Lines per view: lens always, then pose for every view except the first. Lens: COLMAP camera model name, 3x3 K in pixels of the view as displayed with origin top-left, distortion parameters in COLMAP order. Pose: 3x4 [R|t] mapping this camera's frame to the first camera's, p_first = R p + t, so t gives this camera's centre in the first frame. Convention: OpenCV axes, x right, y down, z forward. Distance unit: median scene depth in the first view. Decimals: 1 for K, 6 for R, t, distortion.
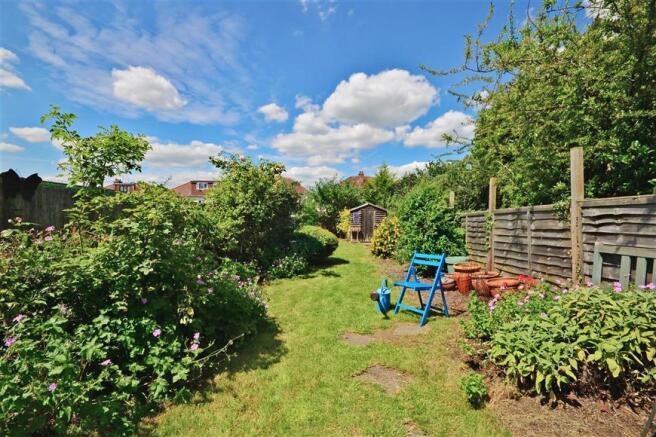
lens RADIAL K [[282.8, 0, 343.1], [0, 282.8, 220.2], [0, 0, 1]] dist [-0.075514, -0.000406]
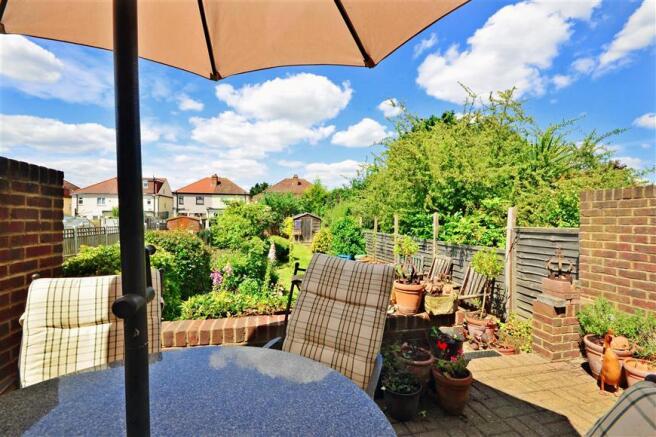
lens RADIAL K [[285.6, 0, 328.0], [0, 285.6, 218.5], [0, 0, 1]] dist [-0.011280, -0.000425]
pose [[0.981978, -0.007590, 0.188840, -0.109661], [0.005587, 0.999922, 0.011138, -0.083244], [-0.188910, -0.009882, 0.981945, -0.525658]]
